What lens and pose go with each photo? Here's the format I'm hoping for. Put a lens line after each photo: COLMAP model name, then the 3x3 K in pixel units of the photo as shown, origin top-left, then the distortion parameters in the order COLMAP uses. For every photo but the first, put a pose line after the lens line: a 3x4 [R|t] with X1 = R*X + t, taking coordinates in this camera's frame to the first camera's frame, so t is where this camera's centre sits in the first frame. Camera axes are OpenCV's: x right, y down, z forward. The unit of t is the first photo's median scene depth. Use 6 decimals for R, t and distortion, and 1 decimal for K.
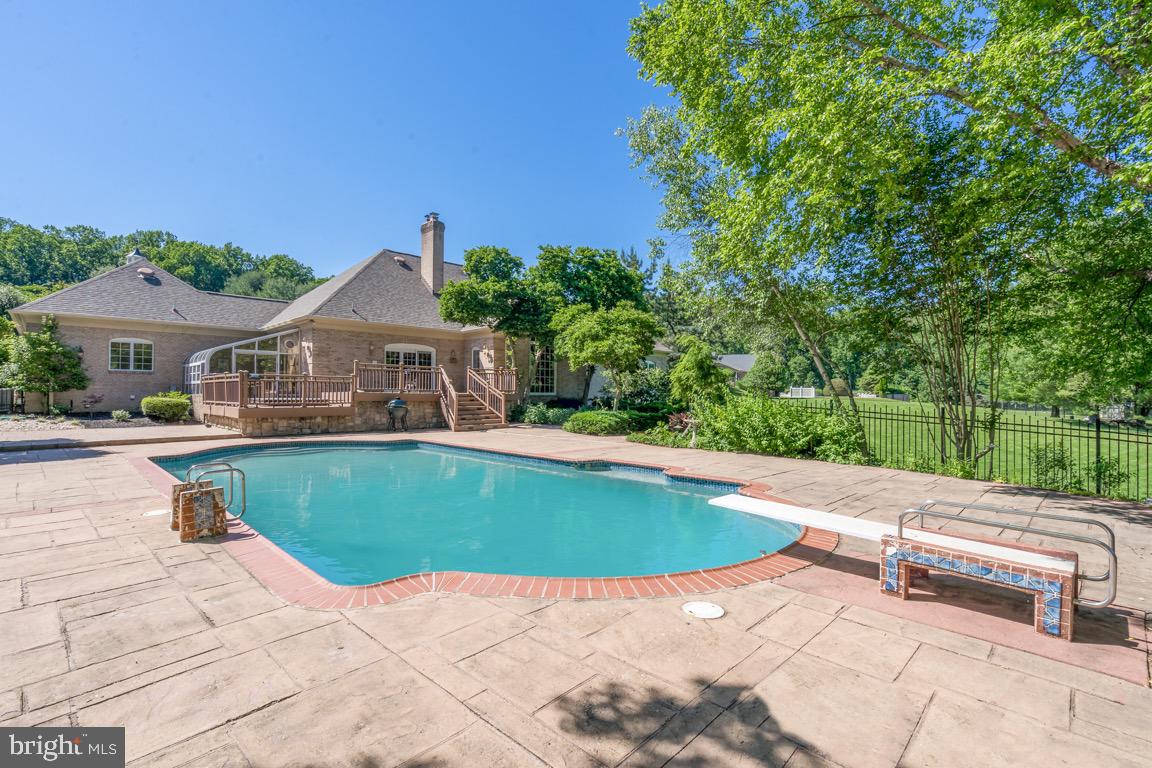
lens RADIAL K [[527.9, 0, 577.2], [0, 527.9, 381.3], [0, 0, 1]] dist [-0.000325, 0.000429]
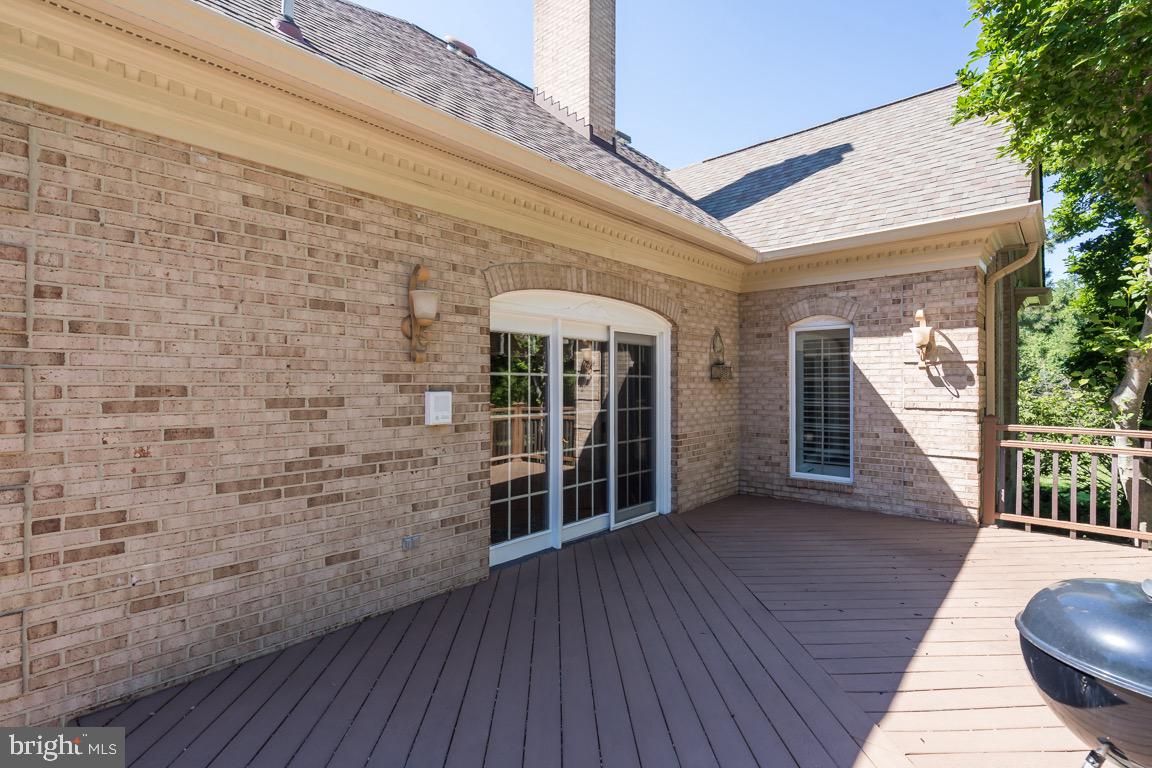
lens RADIAL K [[527.9, 0, 577.2], [0, 527.9, 381.3], [0, 0, 1]] dist [-0.000325, 0.000429]
pose [[0.999472, -0.001985, 0.032446, -0.506875], [0.001381, 0.999826, 0.018620, -0.065286], [-0.032477, -0.018565, 0.999300, 1.230288]]
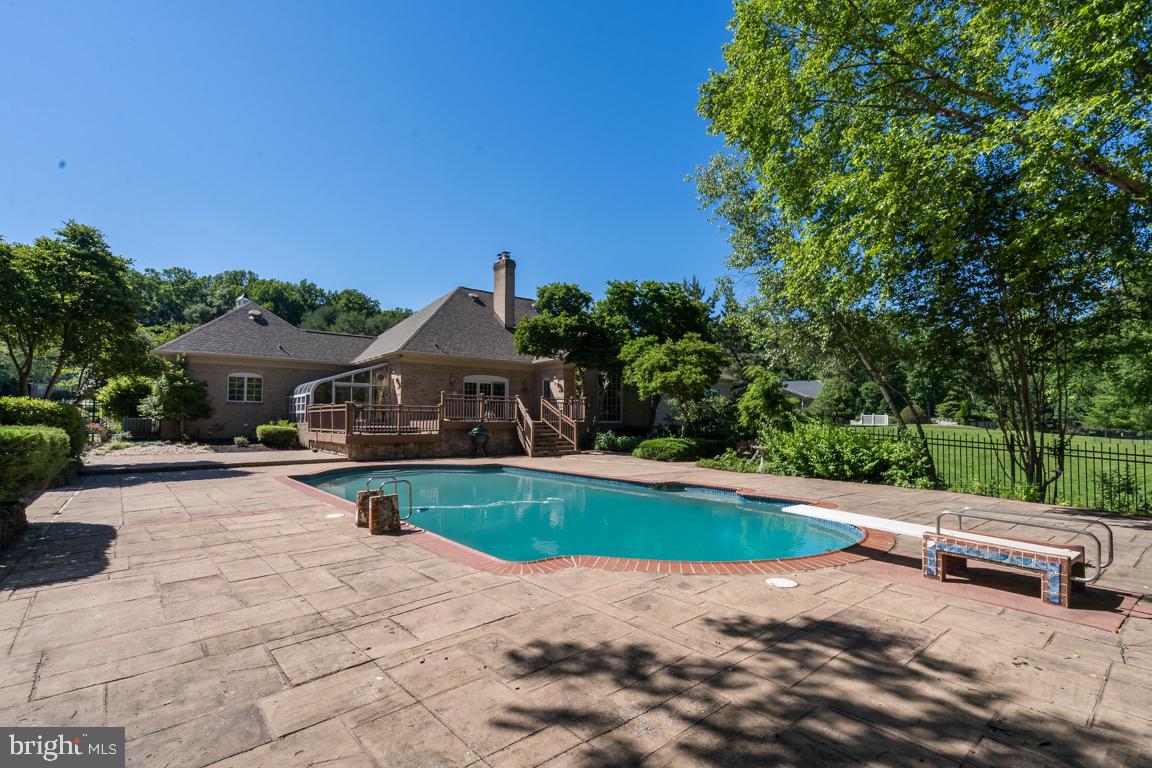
lens RADIAL K [[529.8, 0, 581.5], [0, 529.8, 397.2], [0, 0, 1]] dist [-0.000103, 0.000230]
pose [[0.994748, -0.006425, -0.102152, -0.022626], [0.004115, 0.999731, -0.022815, -0.002049], [0.102271, 0.022275, 0.994507, -0.072472]]
